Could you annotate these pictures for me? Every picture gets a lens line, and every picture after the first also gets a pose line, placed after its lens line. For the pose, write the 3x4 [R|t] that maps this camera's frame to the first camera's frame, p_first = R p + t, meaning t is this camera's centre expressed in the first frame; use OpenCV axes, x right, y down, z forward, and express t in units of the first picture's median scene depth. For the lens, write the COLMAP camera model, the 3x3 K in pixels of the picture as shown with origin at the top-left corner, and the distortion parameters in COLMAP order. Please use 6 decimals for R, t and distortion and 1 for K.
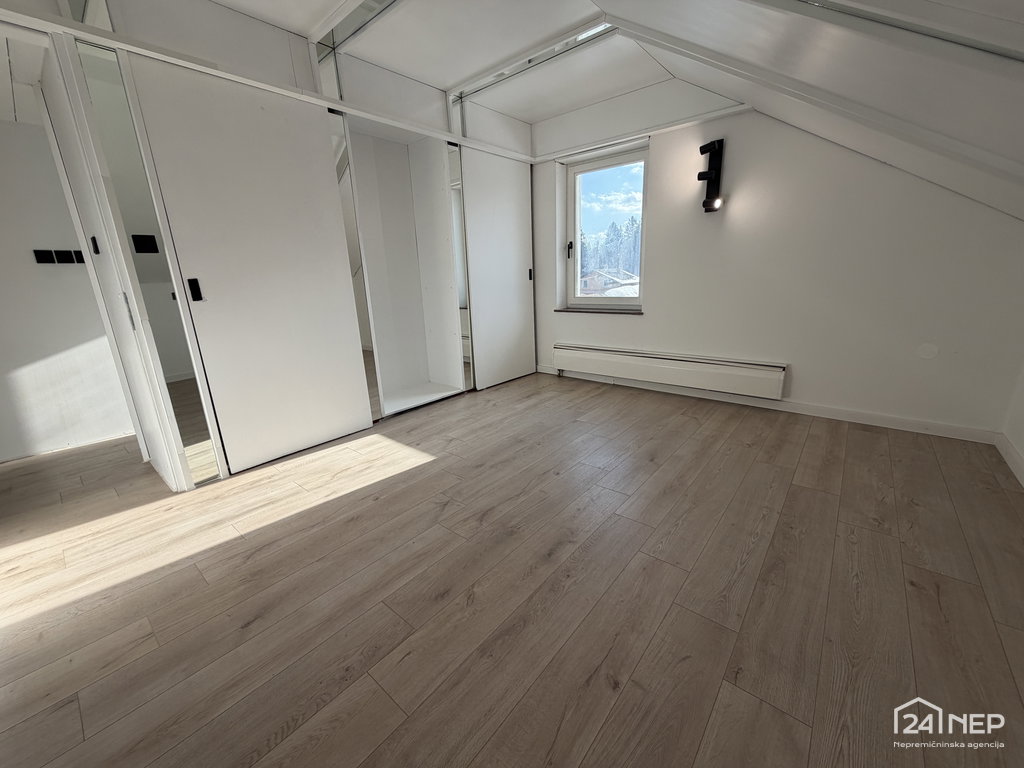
lens RADIAL K [[404.9, 0, 510.6], [0, 404.9, 386.8], [0, 0, 1]] dist [-0.001722, -0.000009]
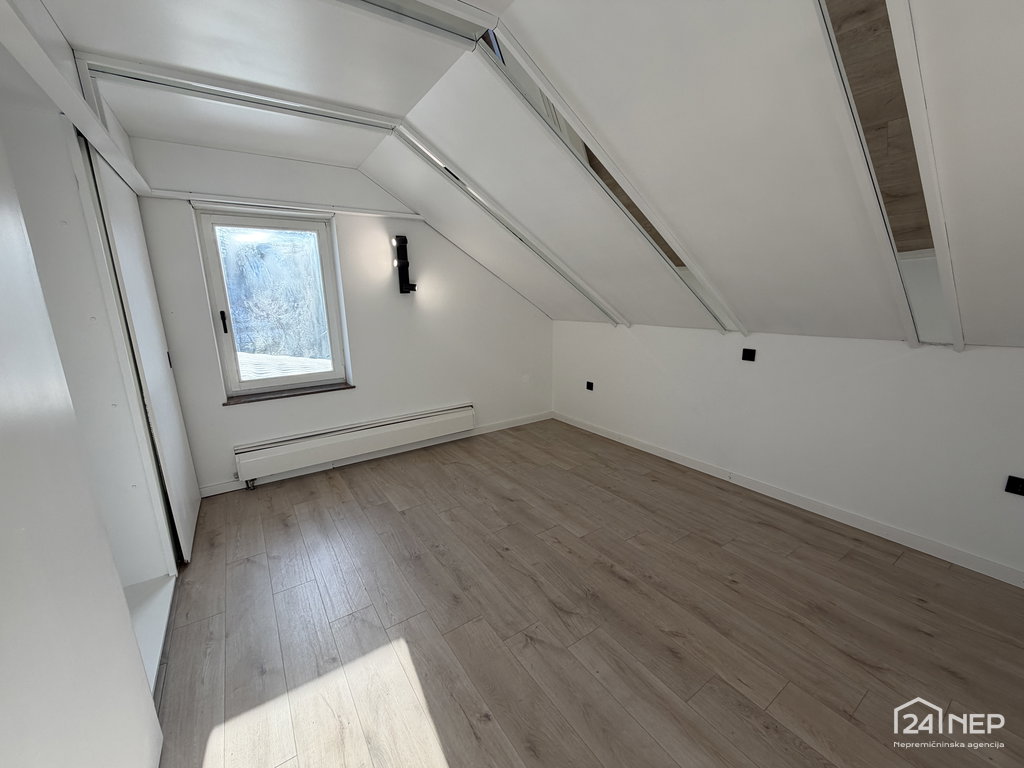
lens RADIAL K [[404.9, 0, 514.1], [0, 404.9, 384.9], [0, 0, 1]] dist [-0.001722, -0.000009]
pose [[0.273809, -0.176160, 0.945514, -0.655616], [0.270221, 0.957575, 0.100155, -0.240888], [-0.923044, 0.228074, 0.309795, 0.465075]]
